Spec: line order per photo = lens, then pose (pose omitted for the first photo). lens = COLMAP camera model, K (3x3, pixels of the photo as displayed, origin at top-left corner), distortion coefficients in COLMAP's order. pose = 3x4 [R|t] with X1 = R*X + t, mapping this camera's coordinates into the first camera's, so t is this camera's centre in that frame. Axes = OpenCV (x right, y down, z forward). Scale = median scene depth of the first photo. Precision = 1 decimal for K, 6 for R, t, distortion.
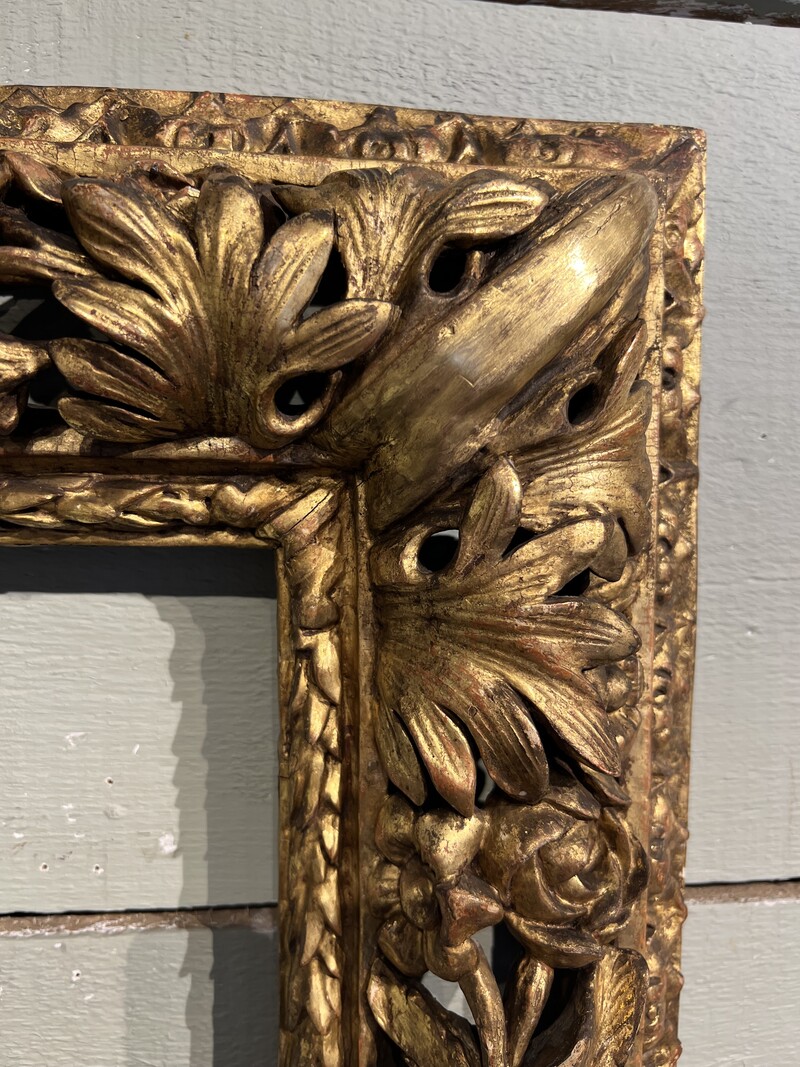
lens RADIAL K [[750.9, 0, 406.5], [0, 750.9, 534.2], [0, 0, 1]] dist [0.006404, -0.007351]
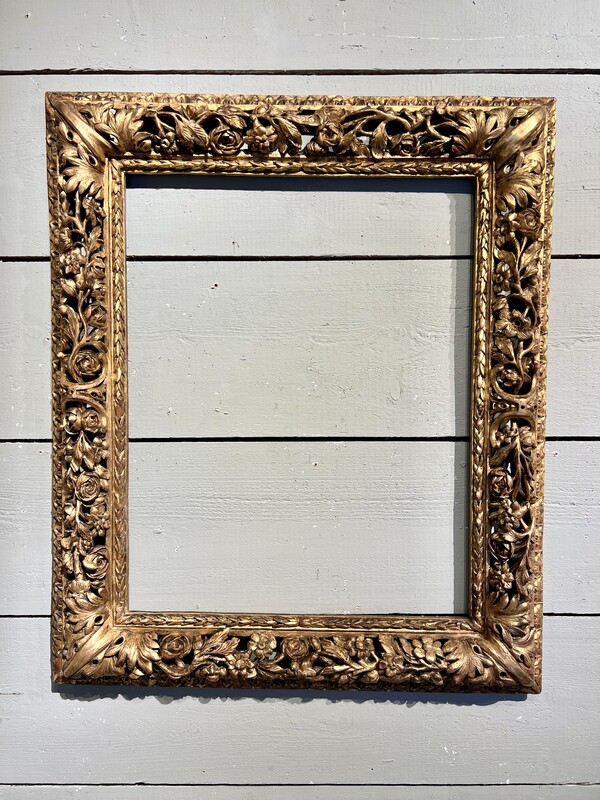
lens RADIAL K [[563.0, 0, 308.1], [0, 563.0, 406.3], [0, 0, 1]] dist [0.006404, -0.007351]
pose [[0.995305, -0.000144, -0.096789, -1.166574], [0.002306, 0.999750, 0.022229, 1.877967], [0.096762, -0.022348, 0.995057, -3.853923]]
